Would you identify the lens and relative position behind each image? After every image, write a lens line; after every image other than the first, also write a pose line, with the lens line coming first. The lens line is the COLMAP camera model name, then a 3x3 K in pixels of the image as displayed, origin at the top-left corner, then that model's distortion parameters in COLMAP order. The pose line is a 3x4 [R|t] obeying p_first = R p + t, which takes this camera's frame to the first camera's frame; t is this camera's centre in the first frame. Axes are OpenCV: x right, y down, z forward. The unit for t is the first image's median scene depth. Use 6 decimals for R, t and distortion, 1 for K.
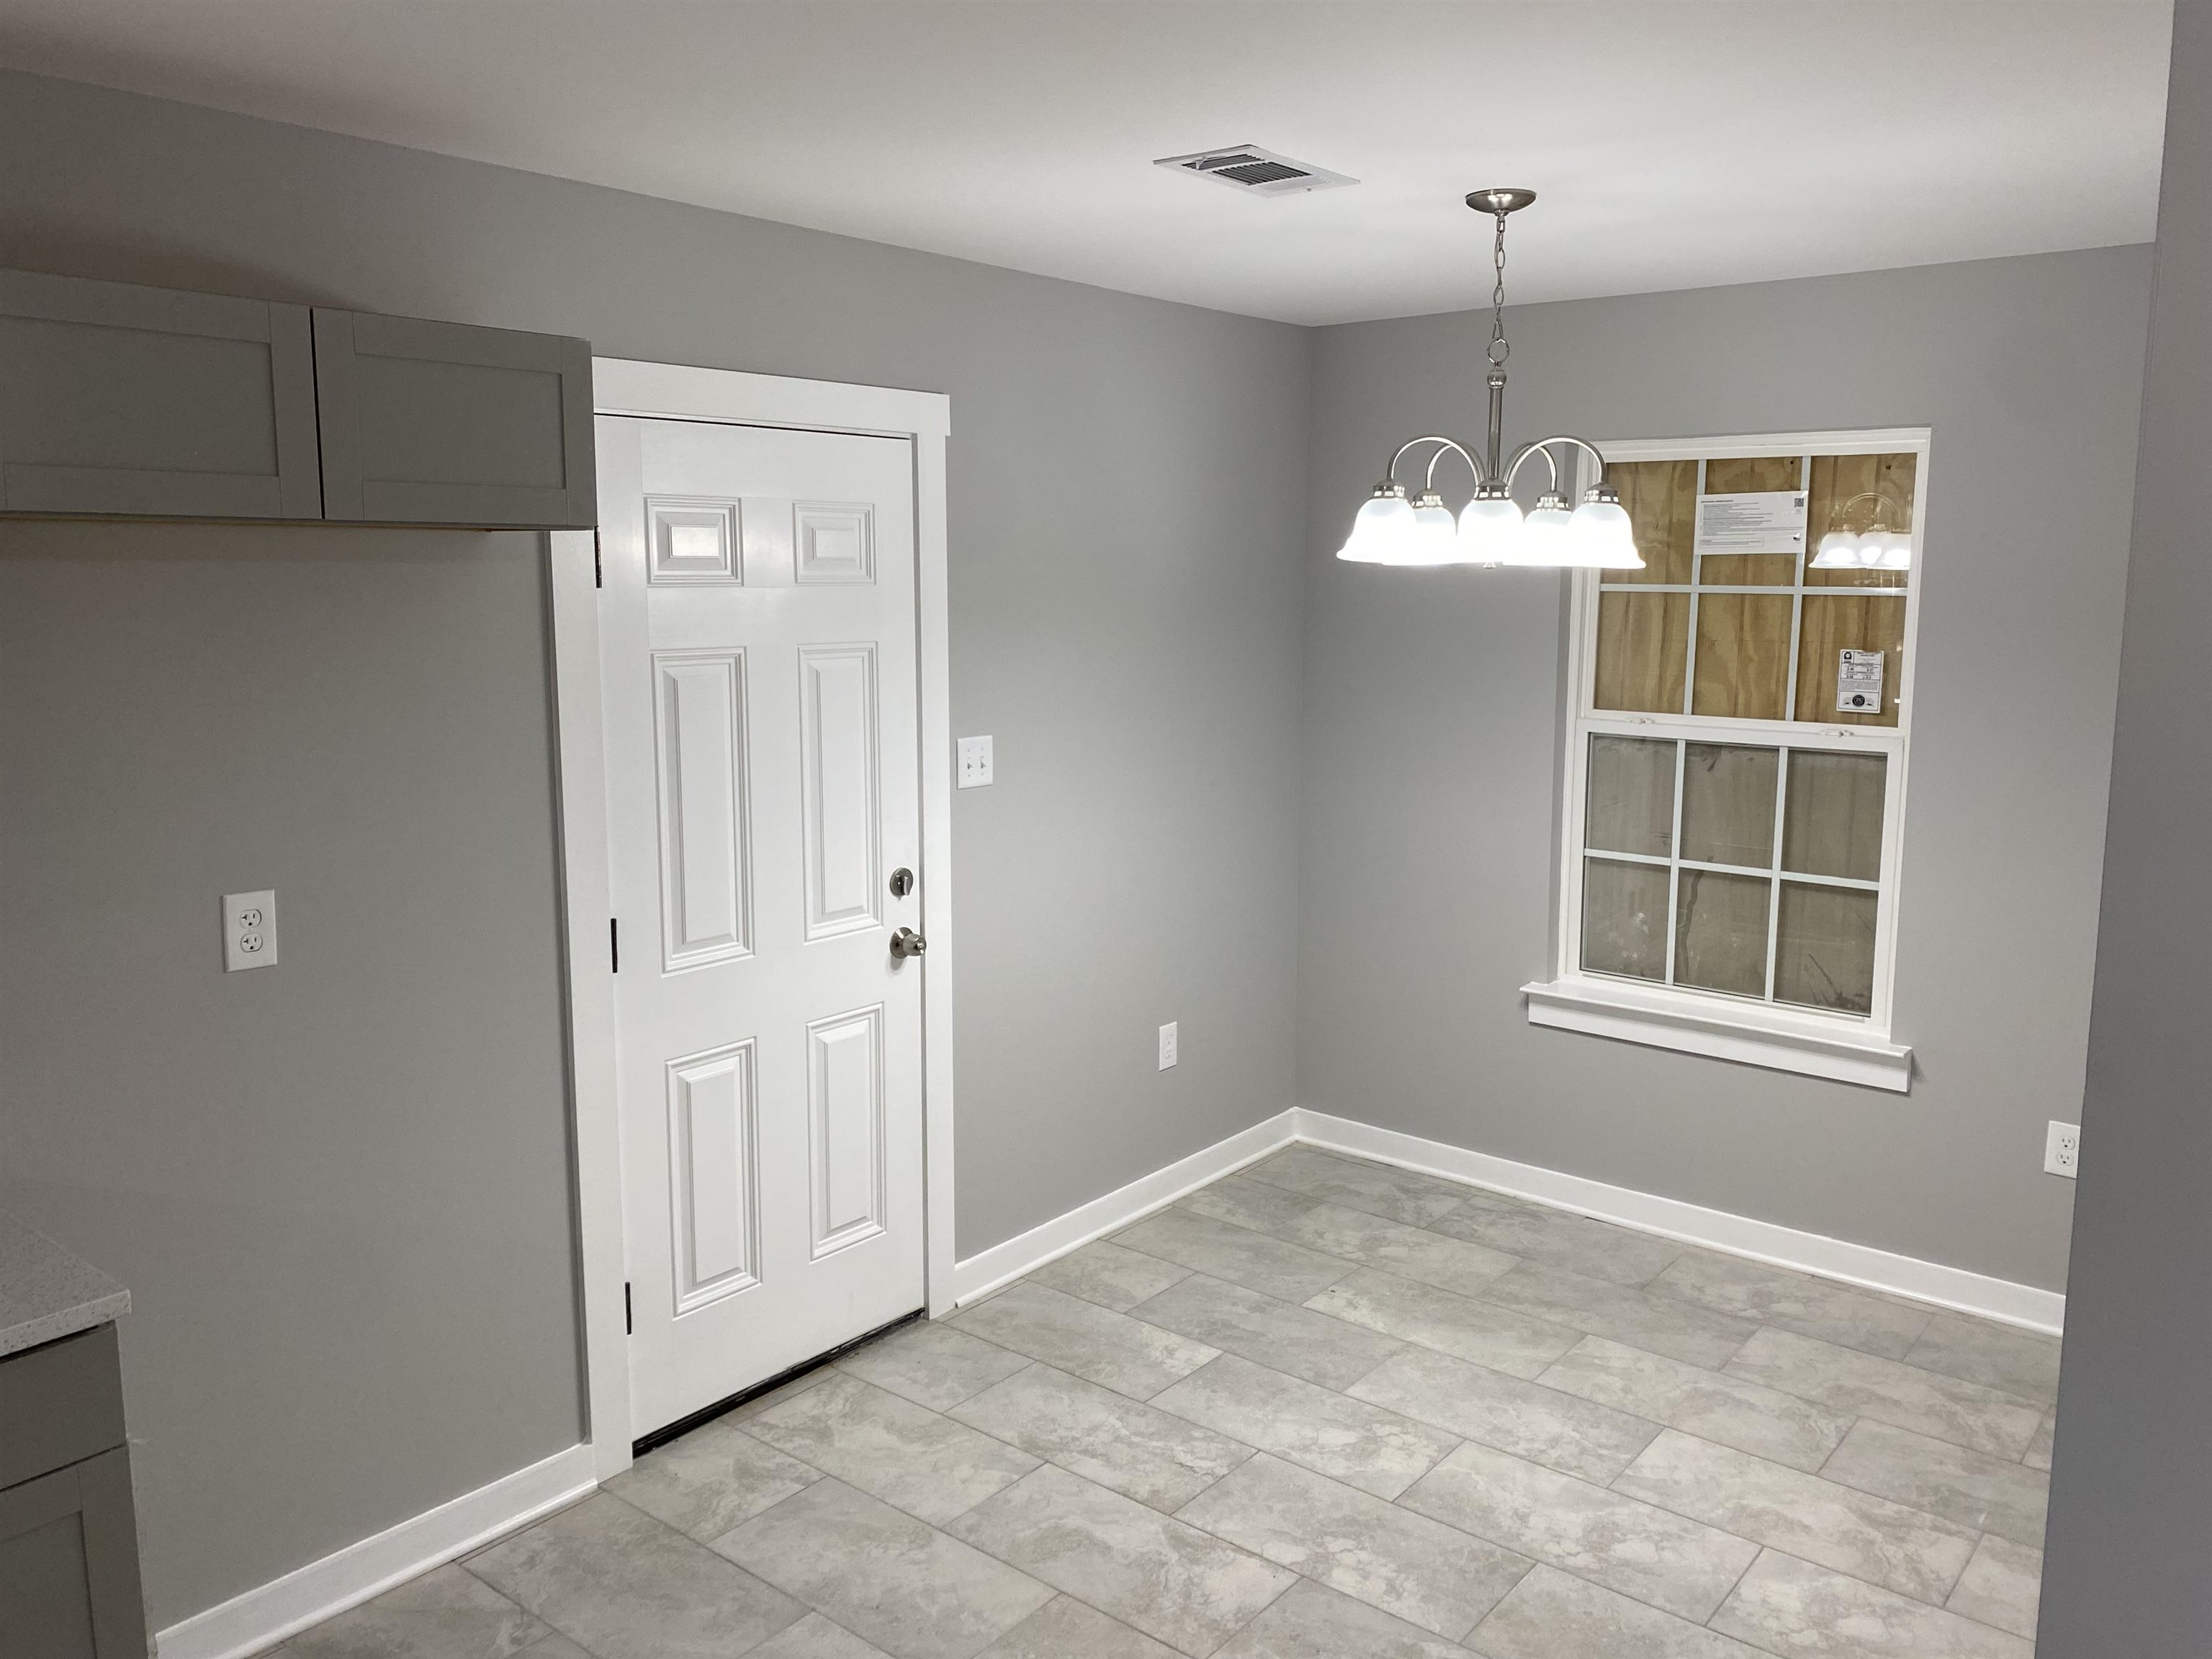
lens RADIAL K [[1680.6, 0, 1113.2], [0, 1680.6, 803.8], [0, 0, 1]] dist [0.008124, -0.014134]
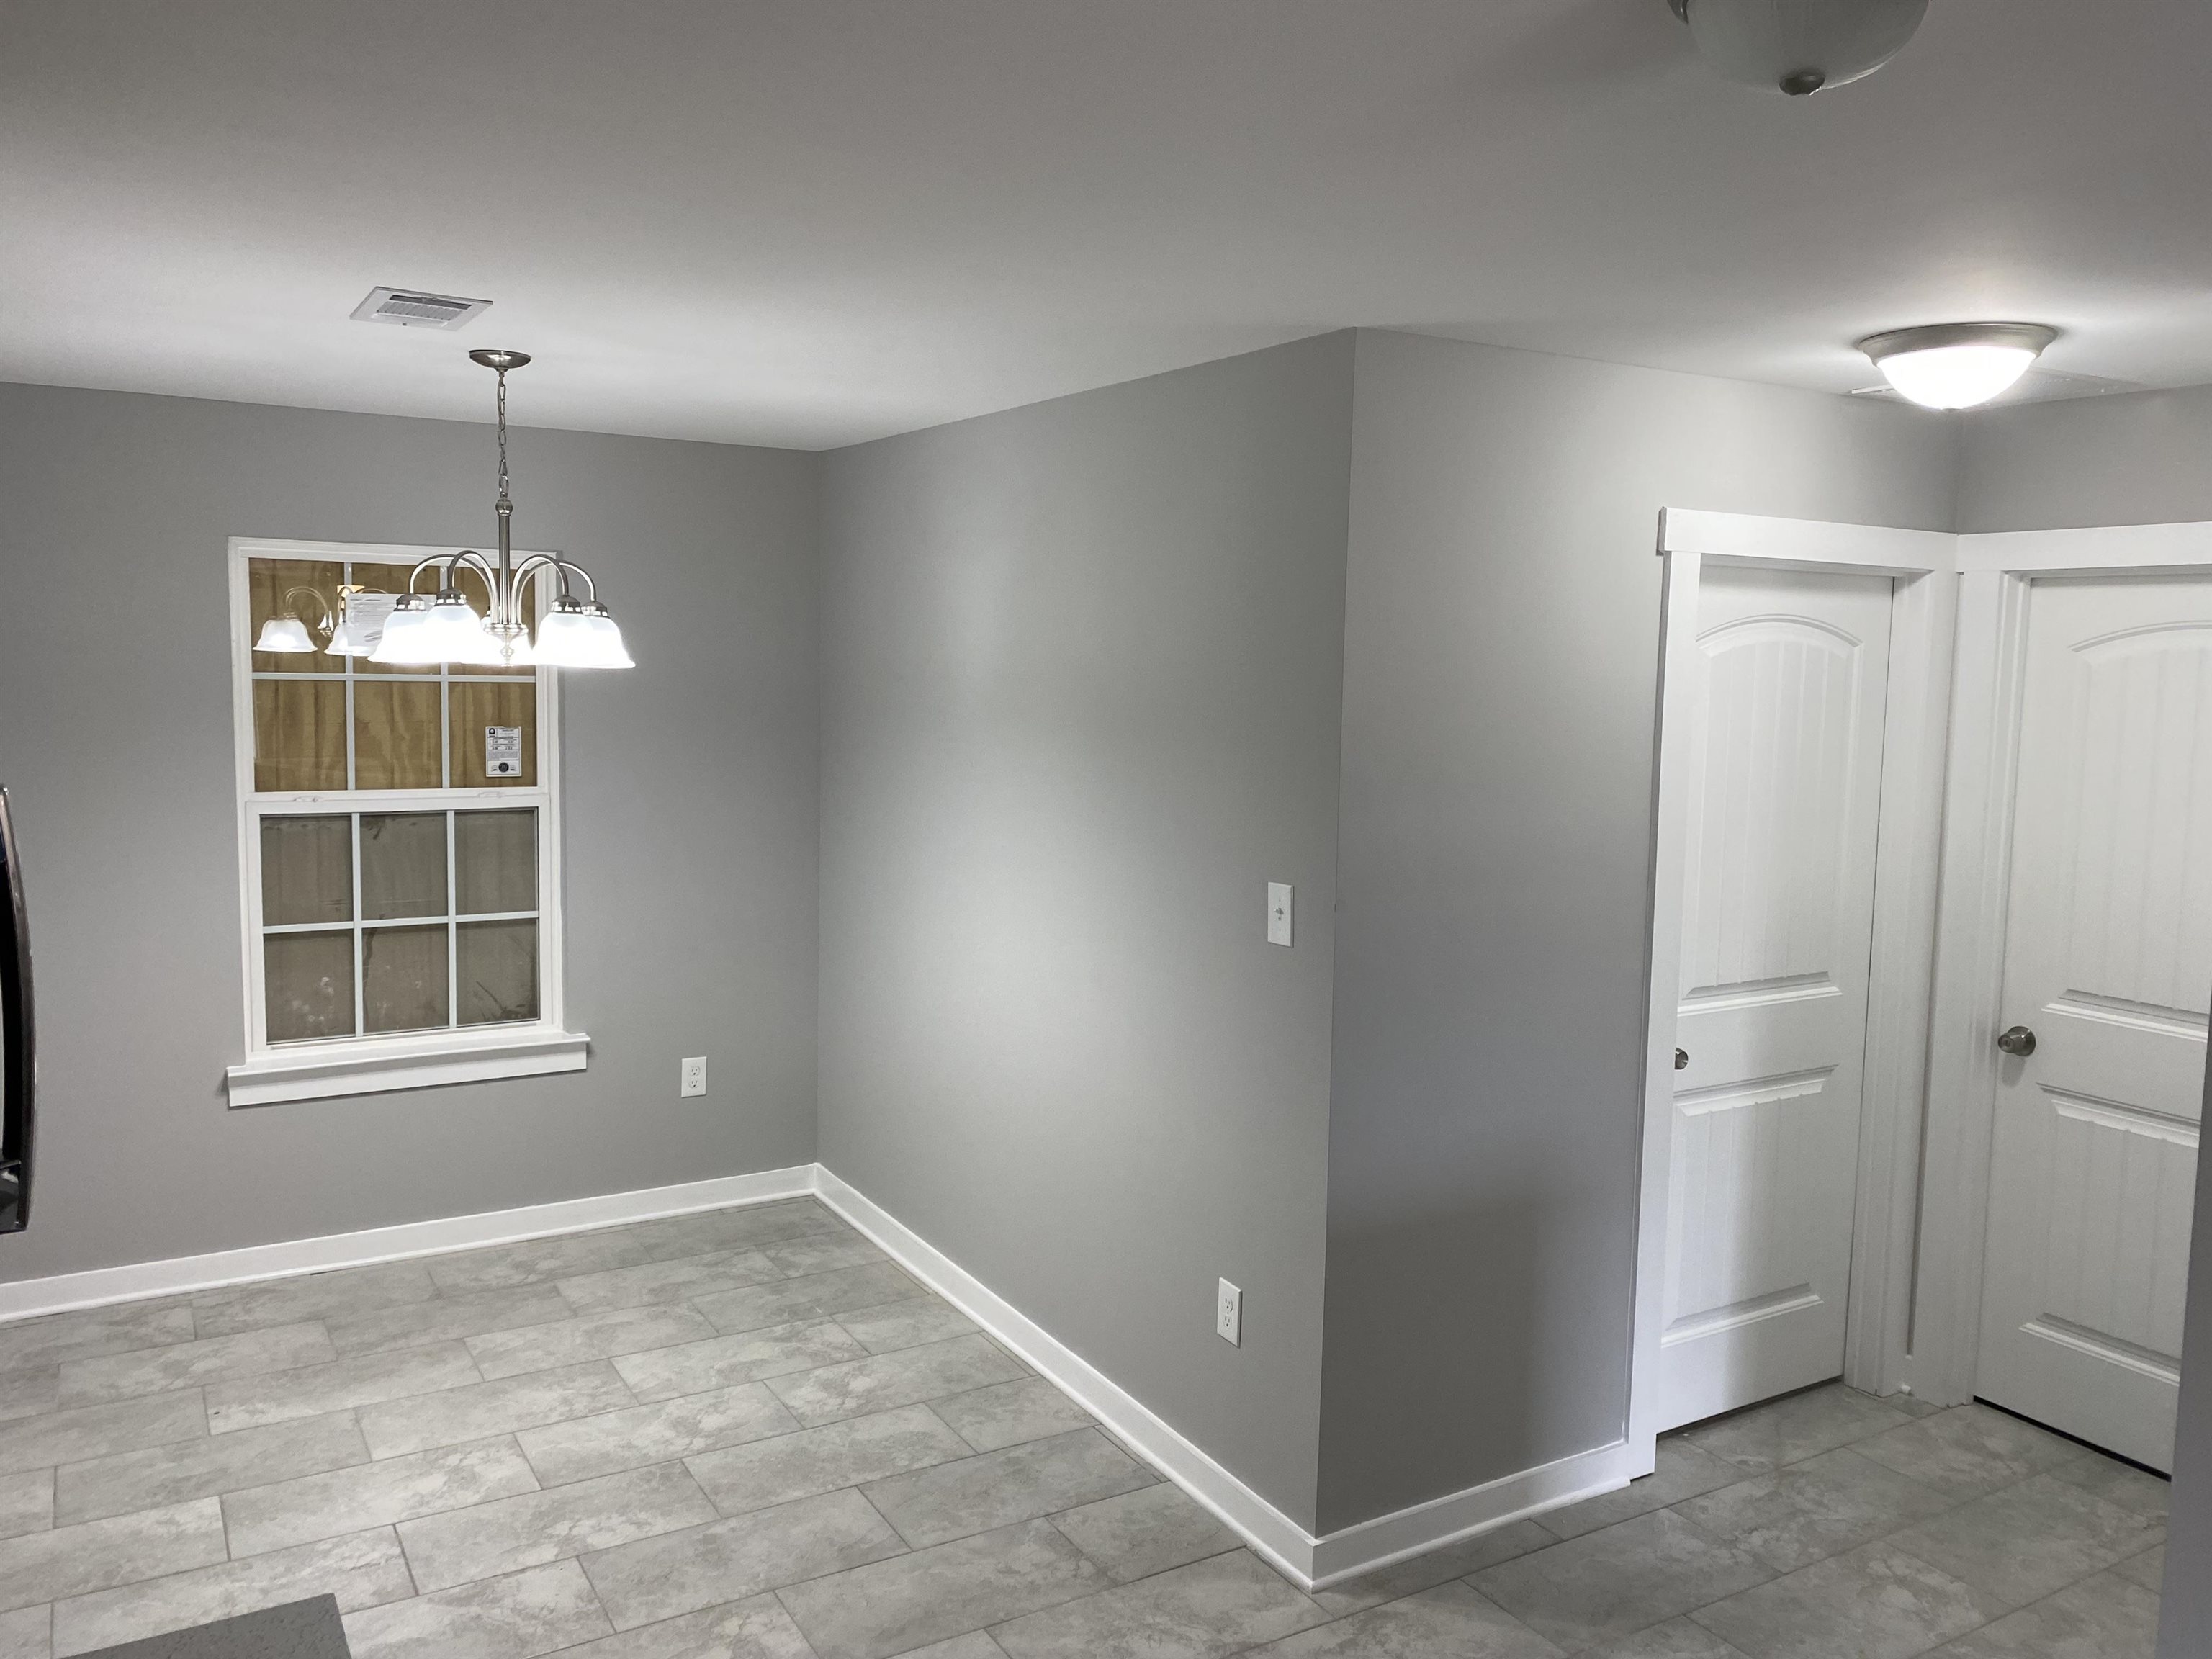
lens RADIAL K [[1668.9, 0, 1102.3], [0, 1668.9, 801.6], [0, 0, 1]] dist [0.004059, 0.003139]
pose [[0.353426, -0.079479, 0.932080, -0.550075], [0.116991, 0.992317, 0.040255, -0.034622], [-0.928118, 0.094818, 0.360009, 0.156987]]
